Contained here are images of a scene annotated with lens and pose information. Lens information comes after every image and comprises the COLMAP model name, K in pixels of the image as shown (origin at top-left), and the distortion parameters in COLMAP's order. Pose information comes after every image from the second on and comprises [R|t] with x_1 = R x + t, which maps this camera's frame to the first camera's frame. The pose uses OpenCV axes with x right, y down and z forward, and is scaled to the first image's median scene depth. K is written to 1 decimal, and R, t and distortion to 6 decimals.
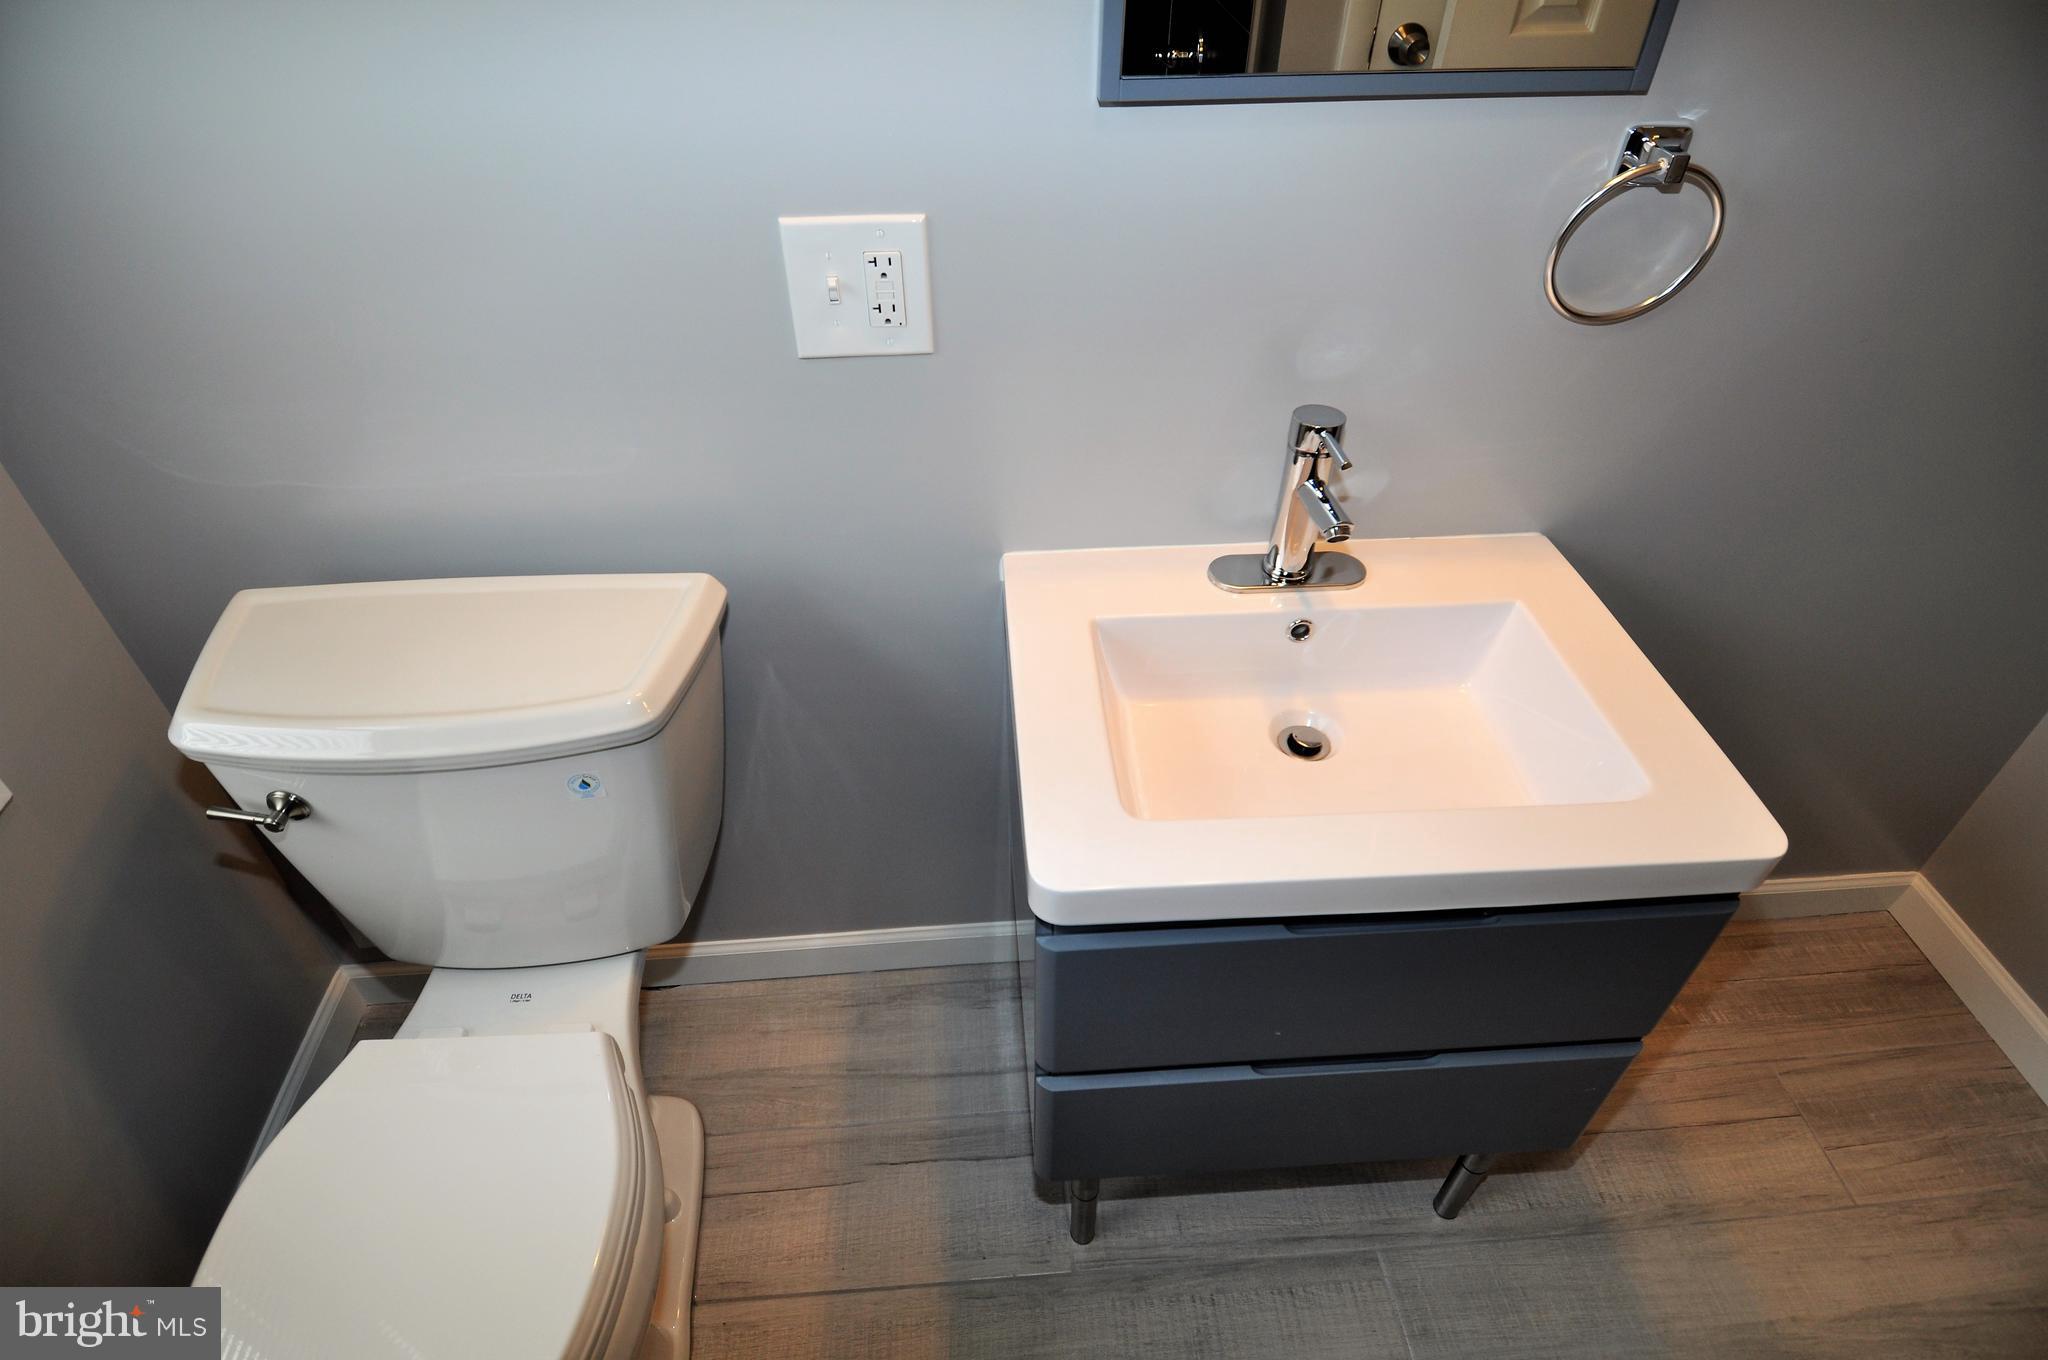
lens RADIAL K [[1064.9, 0, 1021.9], [0, 1064.9, 665.7], [0, 0, 1]] dist [0.067531, -0.077940]
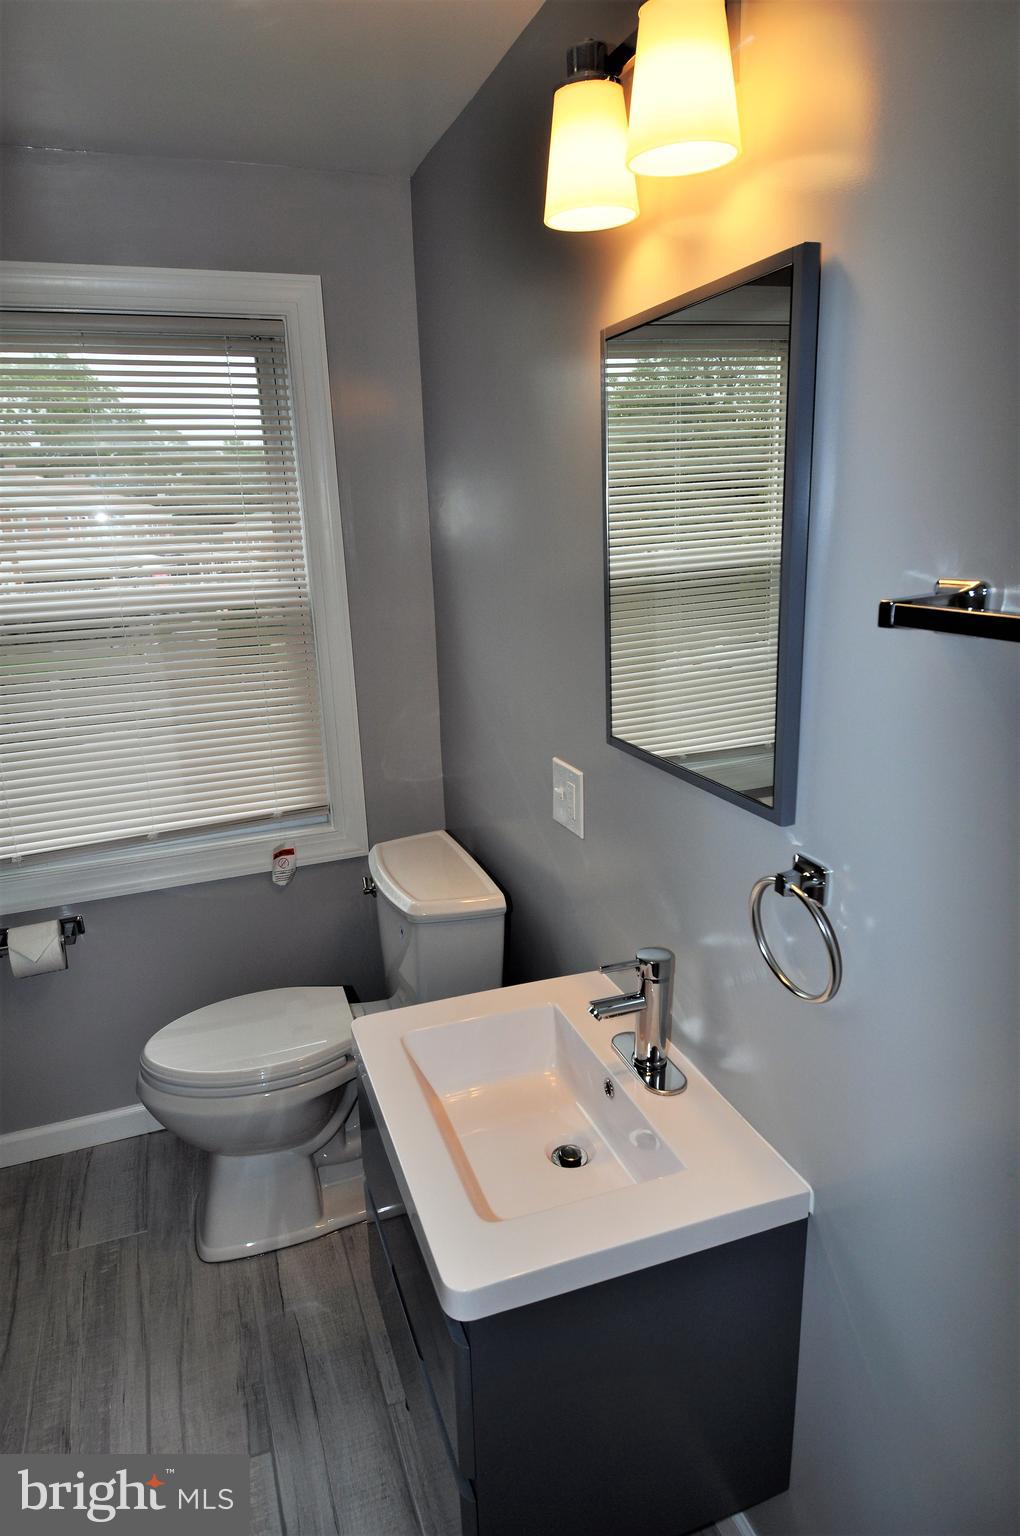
lens RADIAL K [[974.2, 0, 510.0], [0, 974.2, 768.0], [0, 0, 1]] dist [0.001061, 0.000185]
pose [[0.261304, 0.239631, -0.935039, 1.179497], [-0.601975, 0.797694, 0.036206, -0.300518], [0.754551, 0.553409, 0.352692, 0.170841]]
